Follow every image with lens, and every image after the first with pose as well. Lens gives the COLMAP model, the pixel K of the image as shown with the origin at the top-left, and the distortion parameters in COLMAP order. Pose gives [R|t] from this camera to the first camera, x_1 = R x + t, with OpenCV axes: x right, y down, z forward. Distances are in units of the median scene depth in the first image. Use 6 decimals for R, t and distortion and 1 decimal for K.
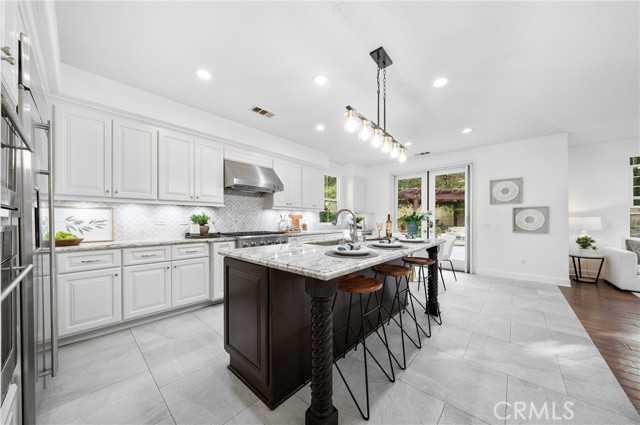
lens RADIAL K [[218.2, 0, 319.0], [0, 218.2, 220.3], [0, 0, 1]] dist [-0.001161, -0.000059]
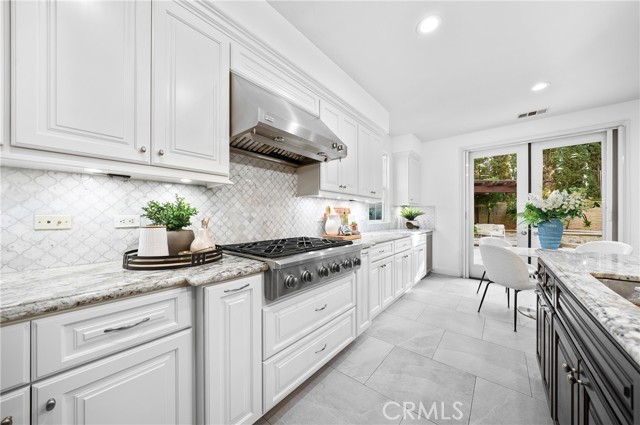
lens RADIAL K [[219.3, 0, 318.7], [0, 219.3, 215.7], [0, 0, 1]] dist [-0.004240, 0.000019]
pose [[0.999280, -0.001335, 0.037911, -0.250216], [0.001516, 0.999987, -0.004765, 0.000461], [-0.037904, 0.004819, 0.999270, 0.508689]]
